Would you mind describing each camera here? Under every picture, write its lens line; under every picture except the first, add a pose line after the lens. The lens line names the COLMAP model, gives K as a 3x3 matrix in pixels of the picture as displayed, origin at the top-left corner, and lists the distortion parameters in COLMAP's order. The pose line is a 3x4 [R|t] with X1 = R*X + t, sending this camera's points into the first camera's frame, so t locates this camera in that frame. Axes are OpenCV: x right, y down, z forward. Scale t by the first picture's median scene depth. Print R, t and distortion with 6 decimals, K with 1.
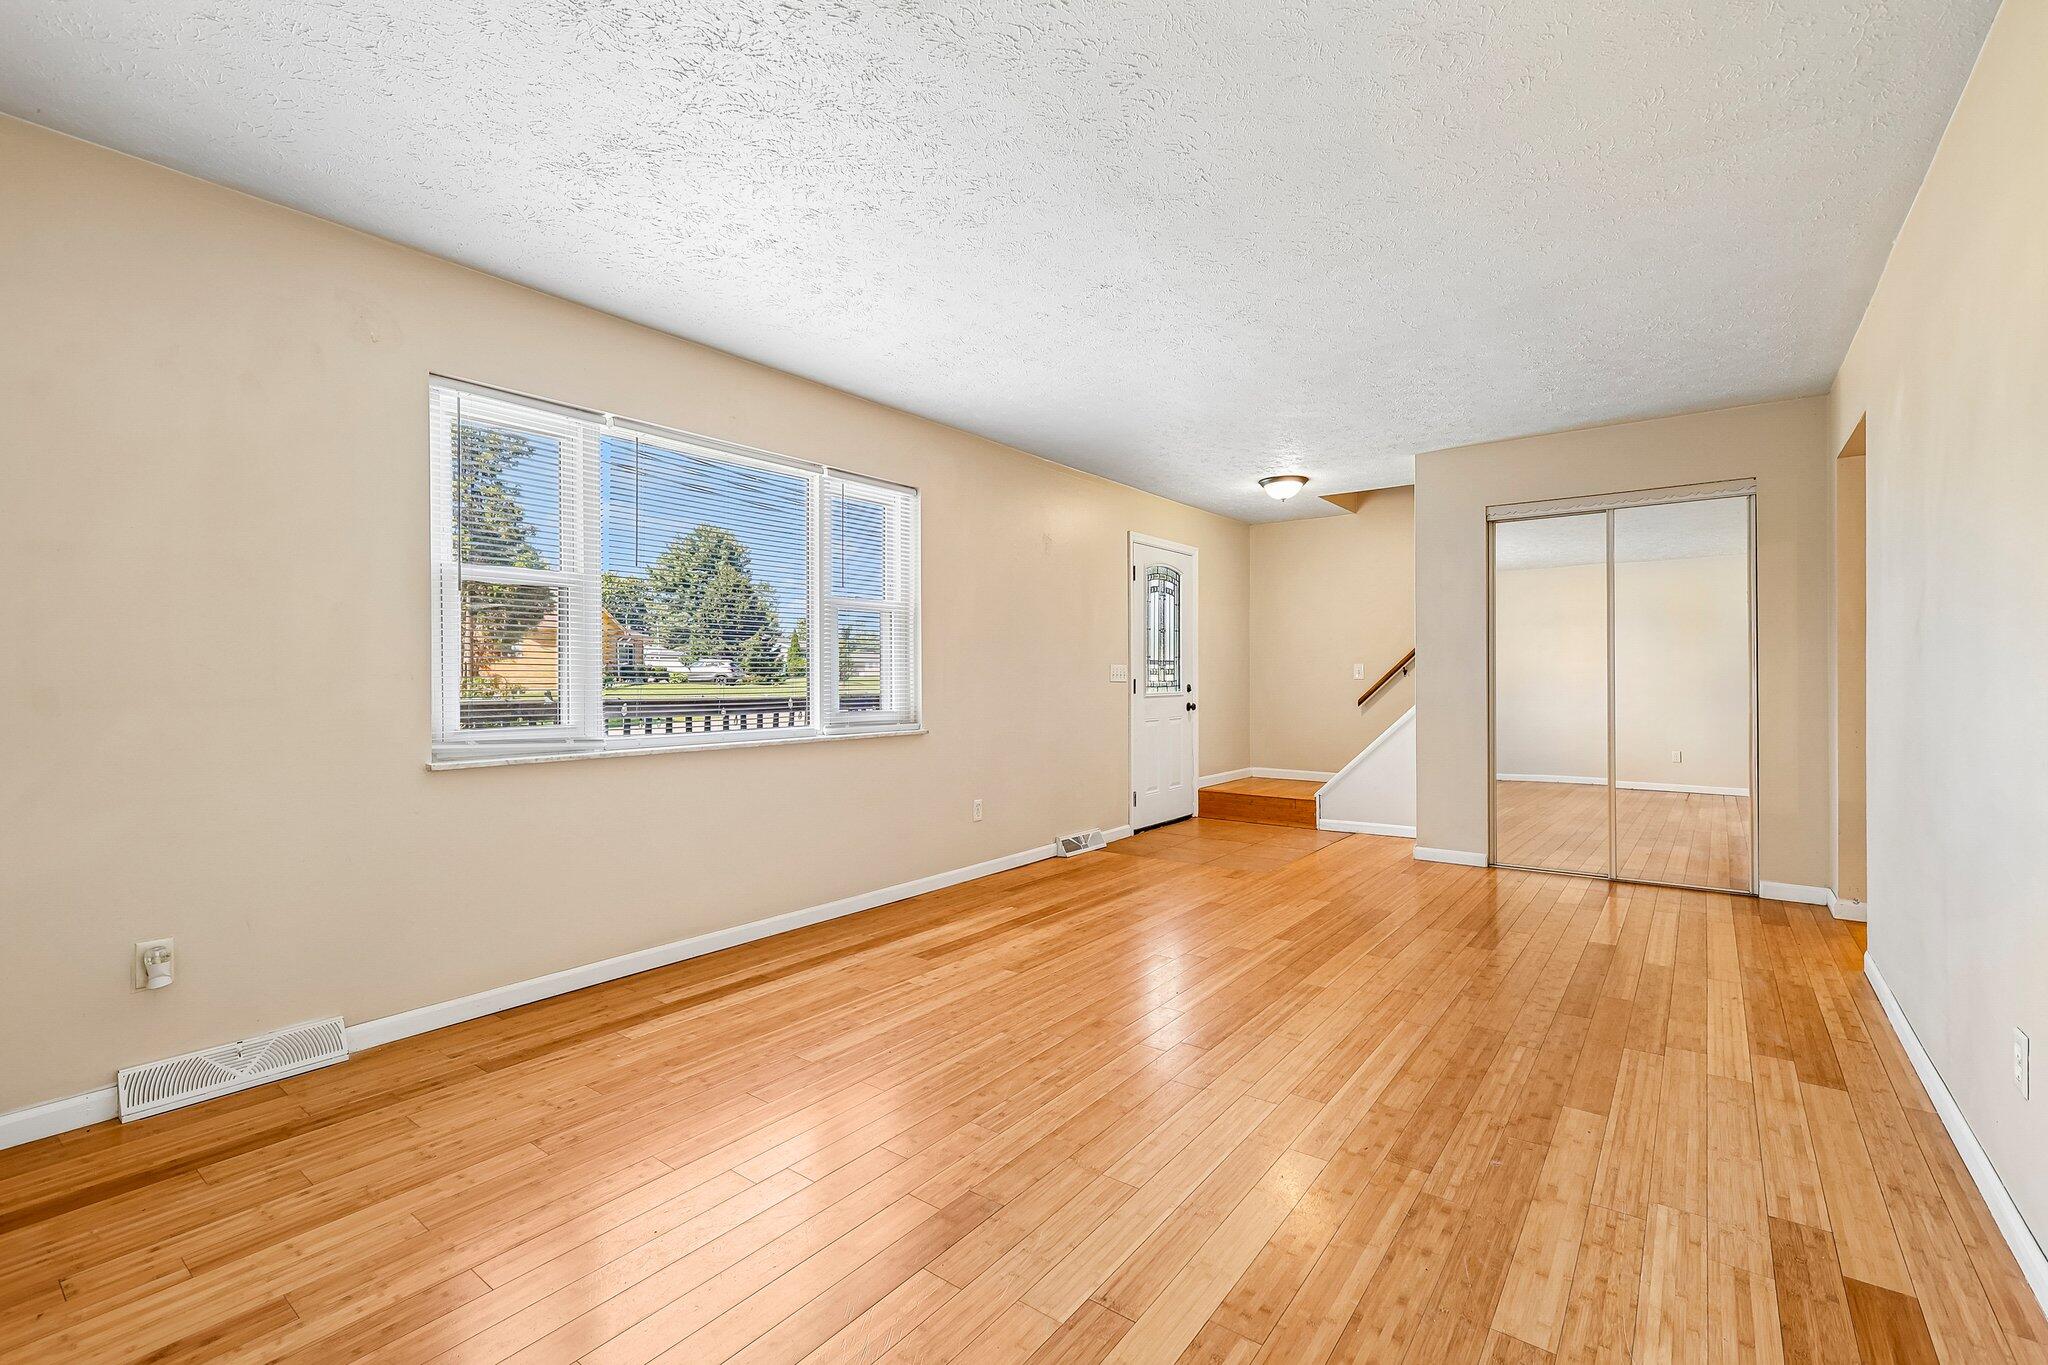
lens RADIAL K [[890.8, 0, 1021.2], [0, 890.8, 682.3], [0, 0, 1]] dist [-0.000088, 0.000507]
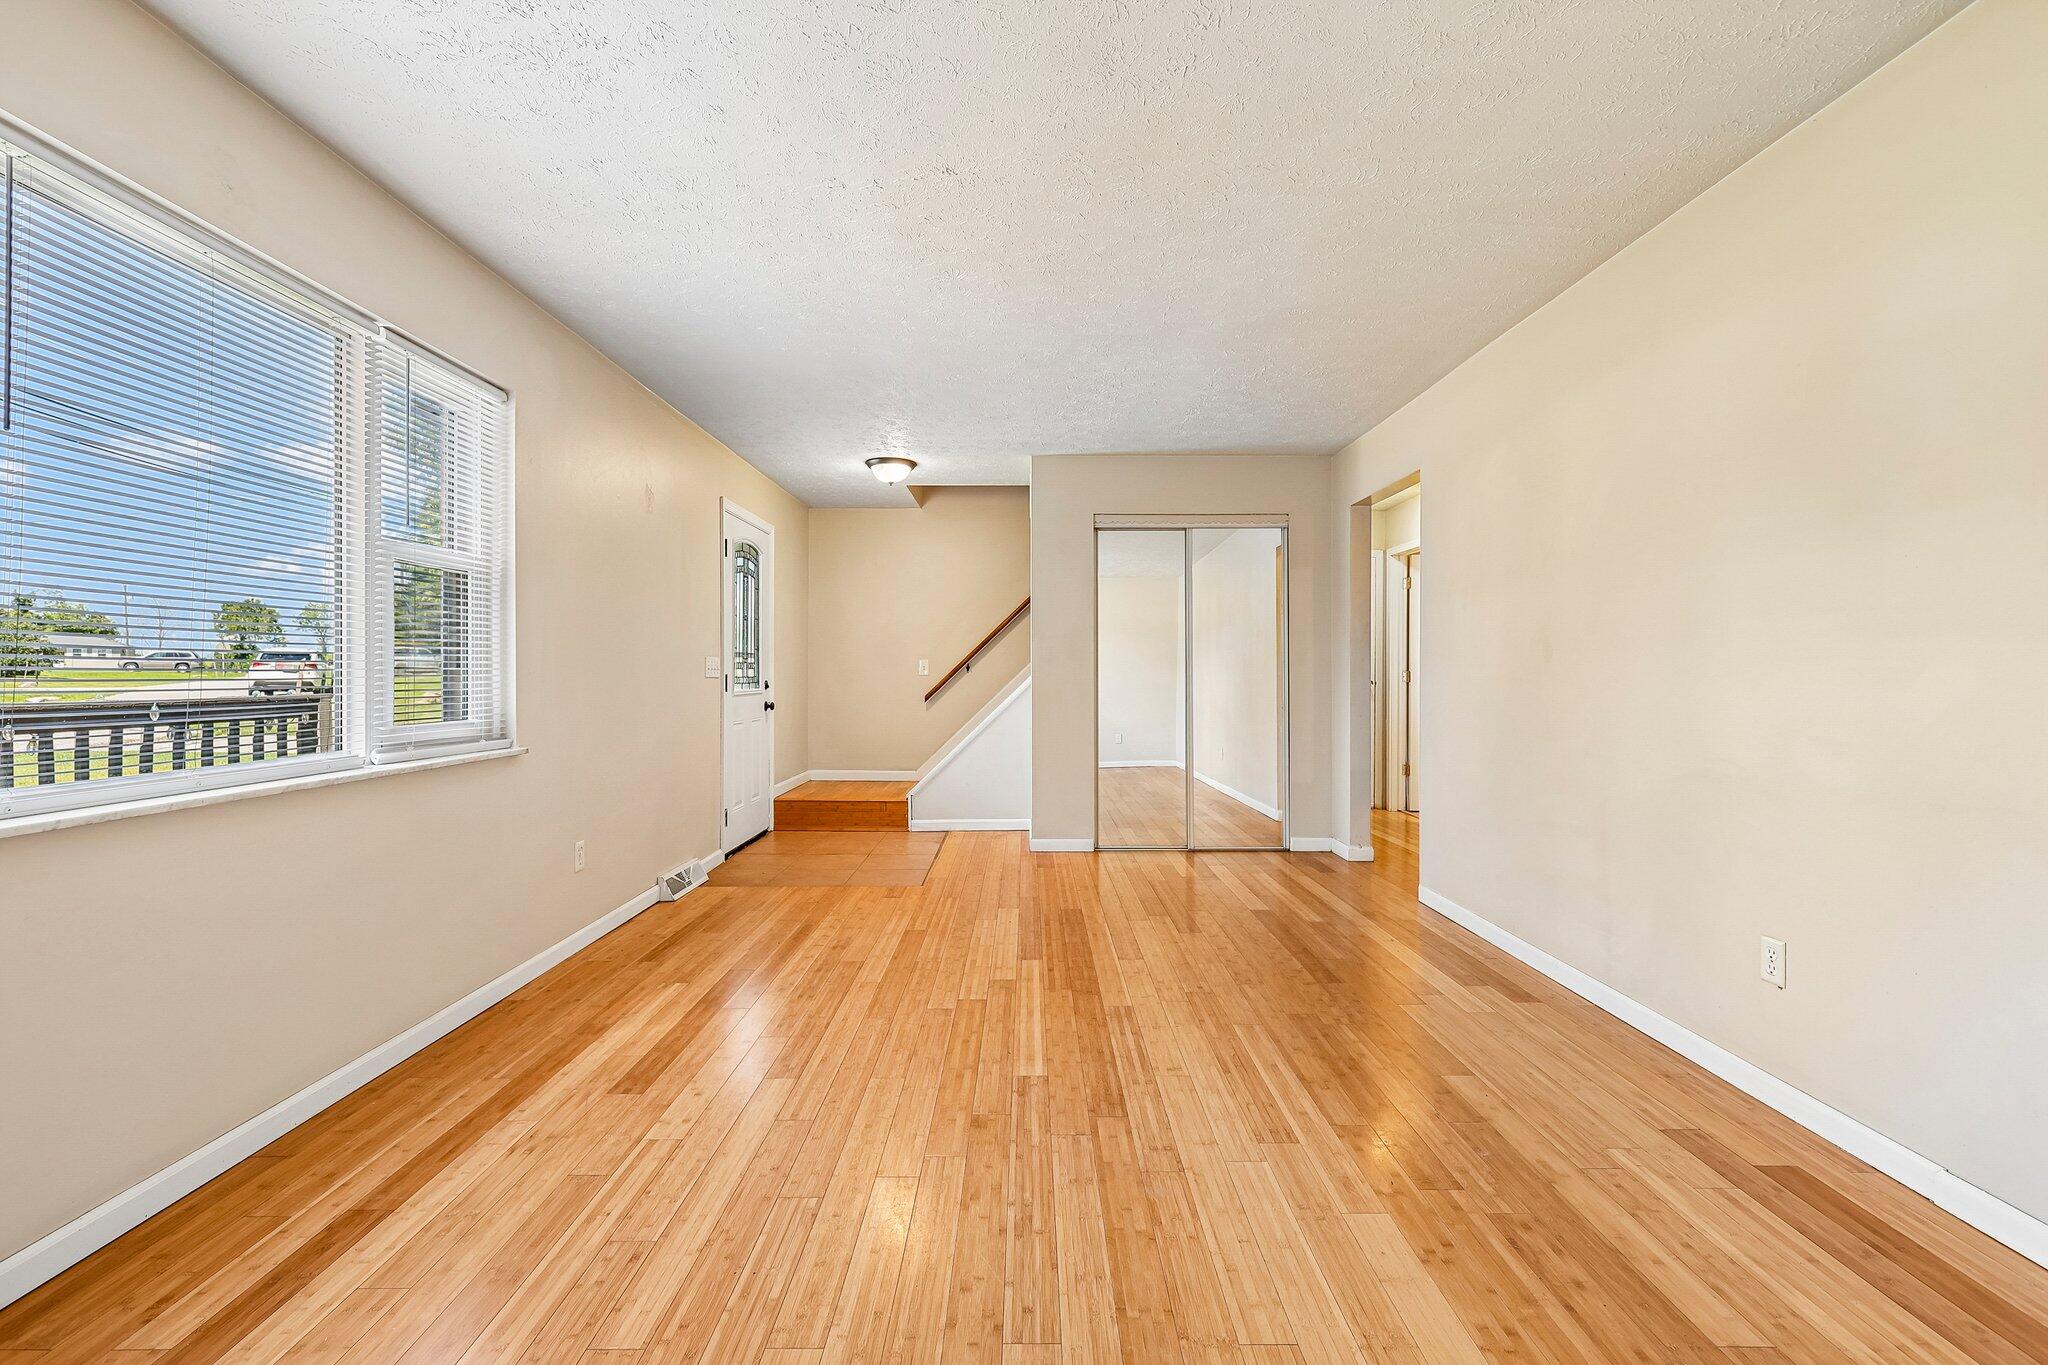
lens RADIAL K [[892.6, 0, 1025.6], [0, 892.6, 673.2], [0, 0, 1]] dist [0.001462, 0.000222]
pose [[0.794826, 0.003524, 0.606828, -0.246834], [0.000033, 0.999983, -0.005849, 0.000550], [-0.606838, 0.004669, 0.794812, 0.255269]]
